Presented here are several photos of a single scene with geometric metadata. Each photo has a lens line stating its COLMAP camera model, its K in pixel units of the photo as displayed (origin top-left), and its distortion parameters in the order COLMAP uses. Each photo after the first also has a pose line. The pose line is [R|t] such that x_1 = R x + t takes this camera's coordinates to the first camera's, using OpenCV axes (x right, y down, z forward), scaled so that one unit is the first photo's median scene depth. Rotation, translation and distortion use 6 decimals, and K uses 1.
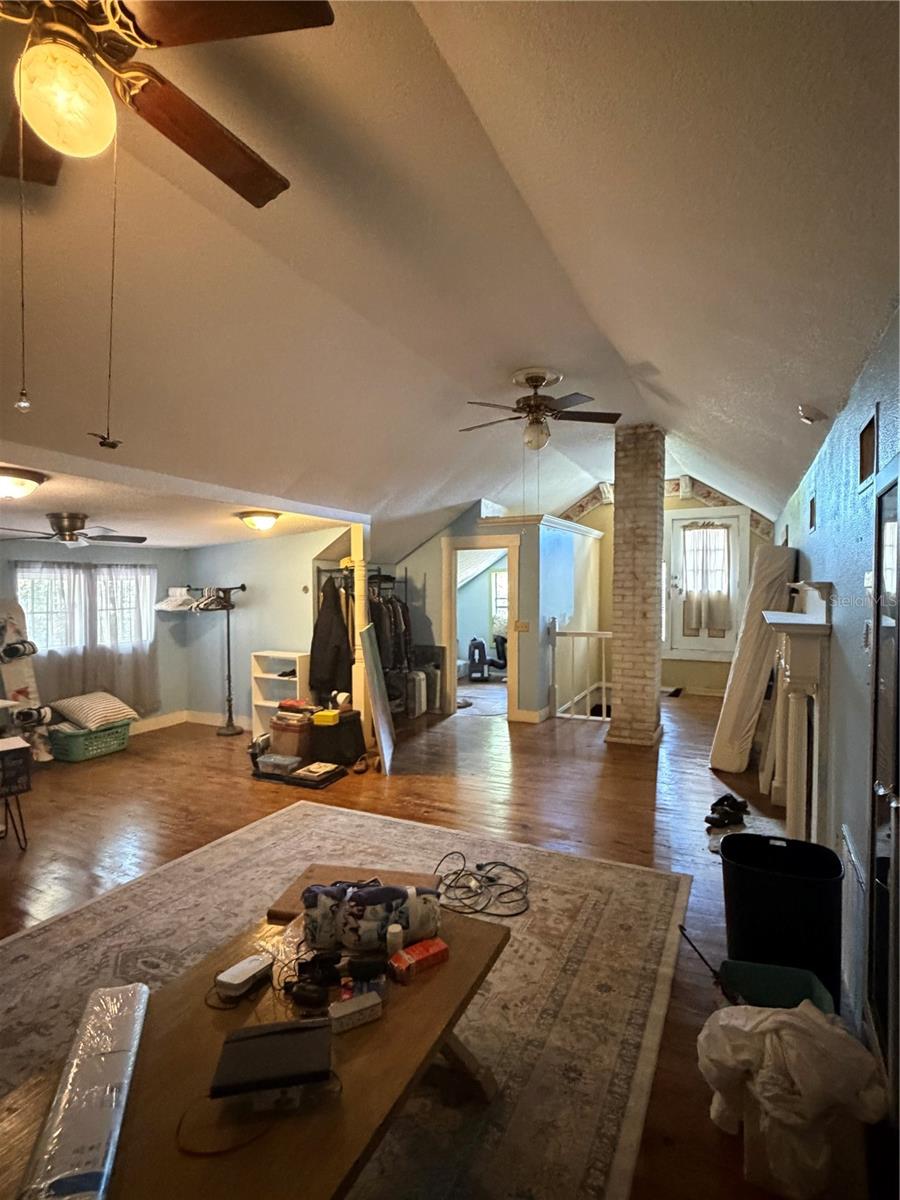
lens RADIAL K [[594.0, 0, 451.9], [0, 594.0, 597.4], [0, 0, 1]] dist [-0.000118, 0.000110]
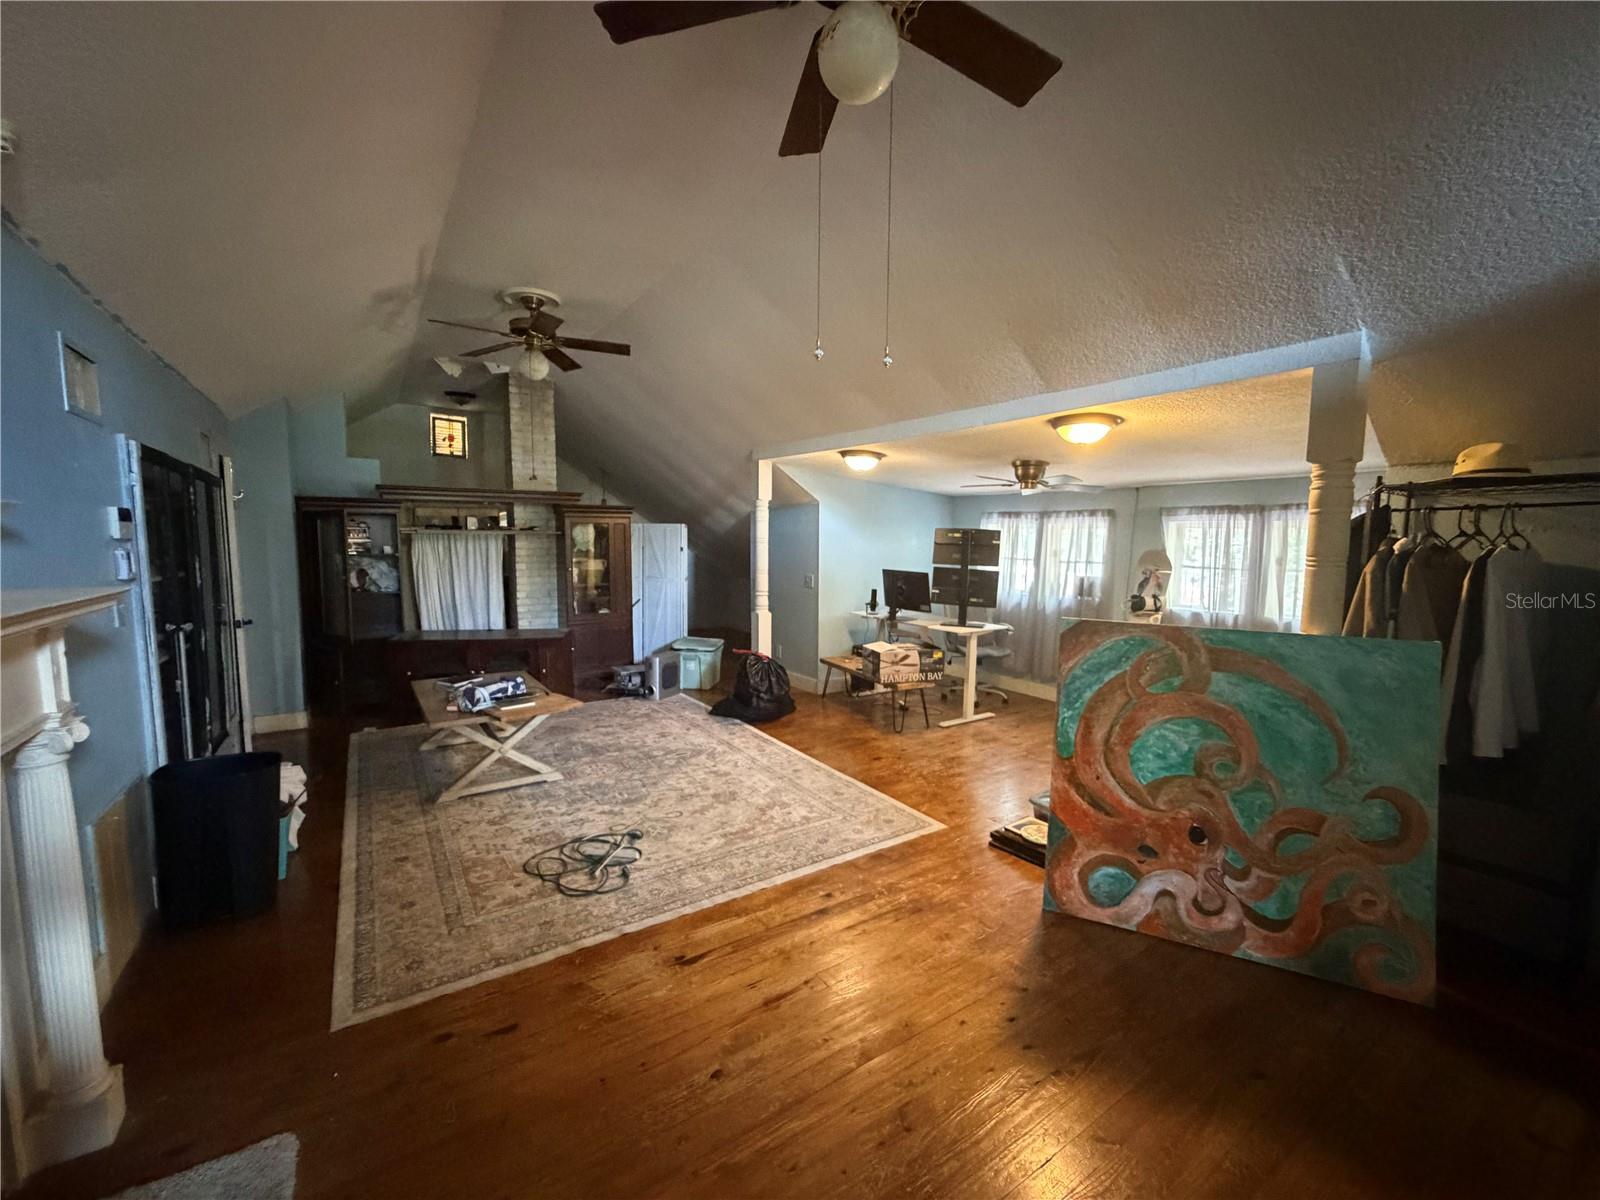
lens RADIAL K [[644.0, 0, 800.6], [0, 644.0, 599.2], [0, 0, 1]] dist [0.000281, 0.000914]
pose [[-0.493677, 0.077335, -0.866200, 0.498891], [-0.021843, 0.994621, 0.101250, -0.012864], [0.869371, 0.068905, -0.489332, 1.207254]]
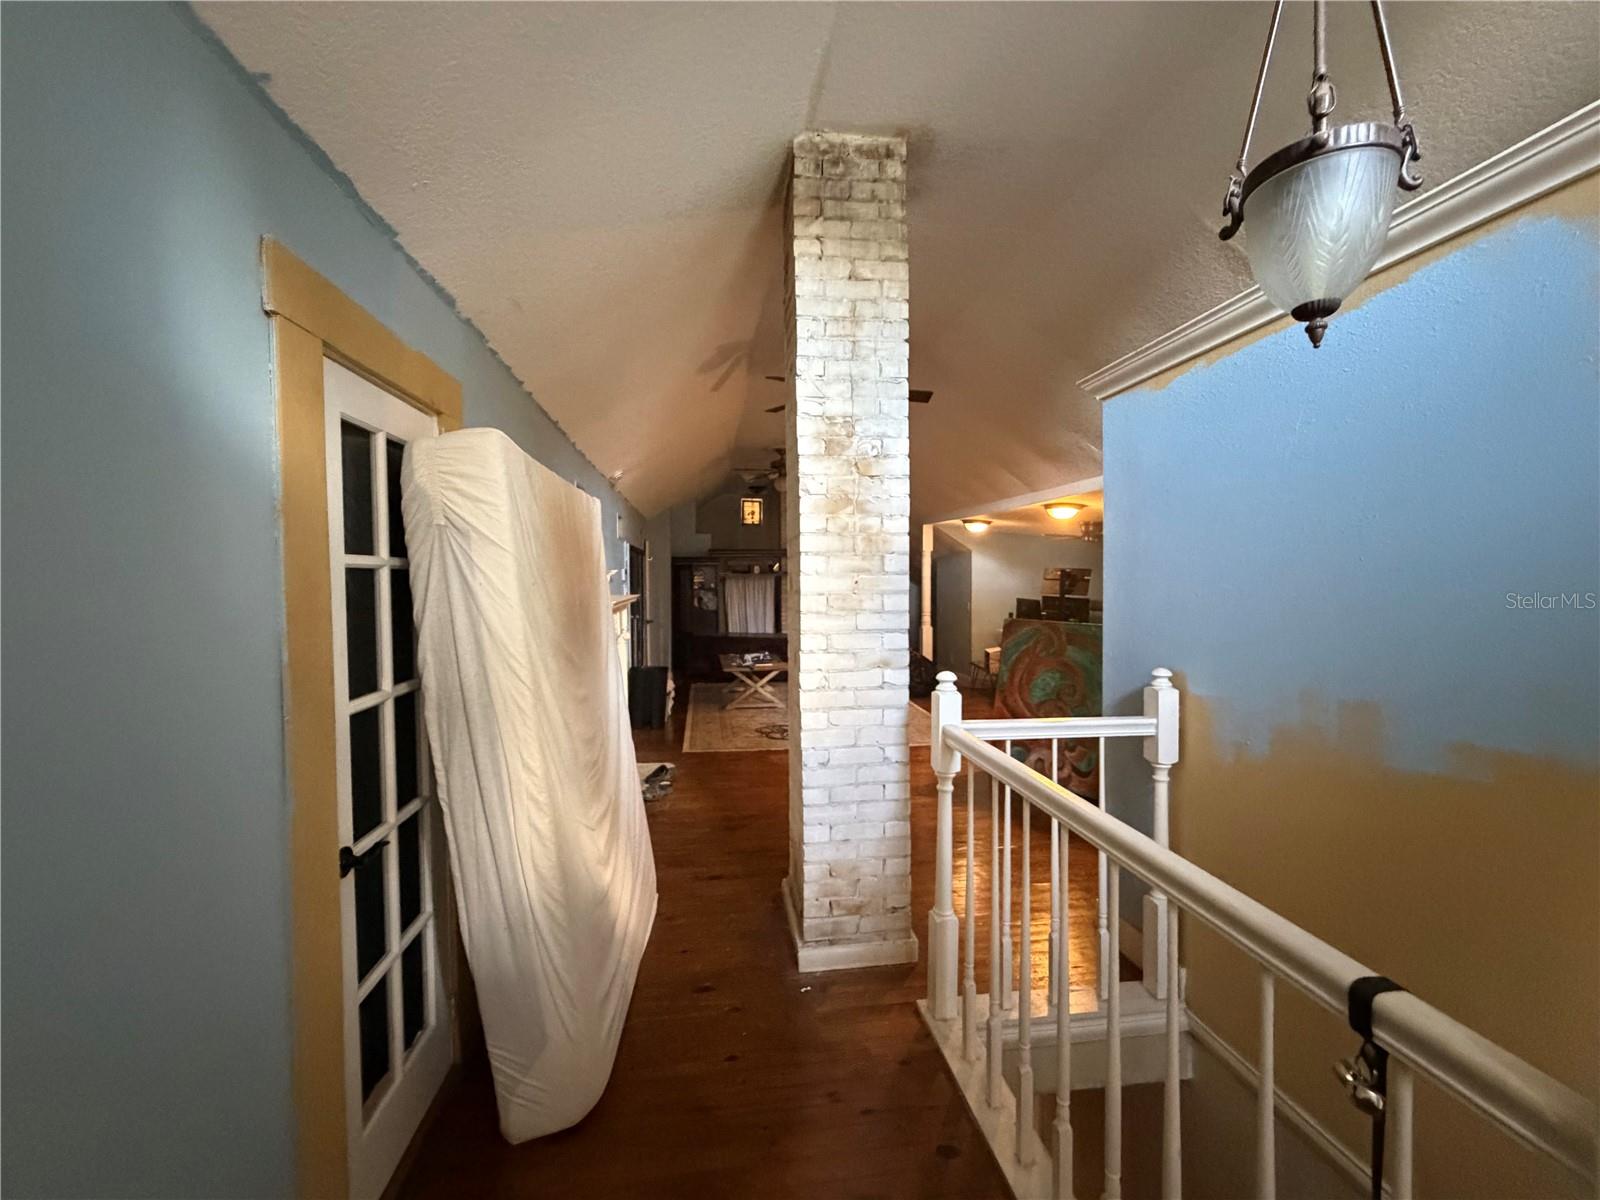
lens RADIAL K [[644.0, 0, 799.1], [0, 644.0, 598.5], [0, 0, 1]] dist [0.000281, 0.000914]
pose [[-0.822160, 0.023288, -0.568780, 0.817122], [-0.005324, 0.998805, 0.048590, -0.028514], [0.569232, 0.042977, -0.821053, 1.876250]]
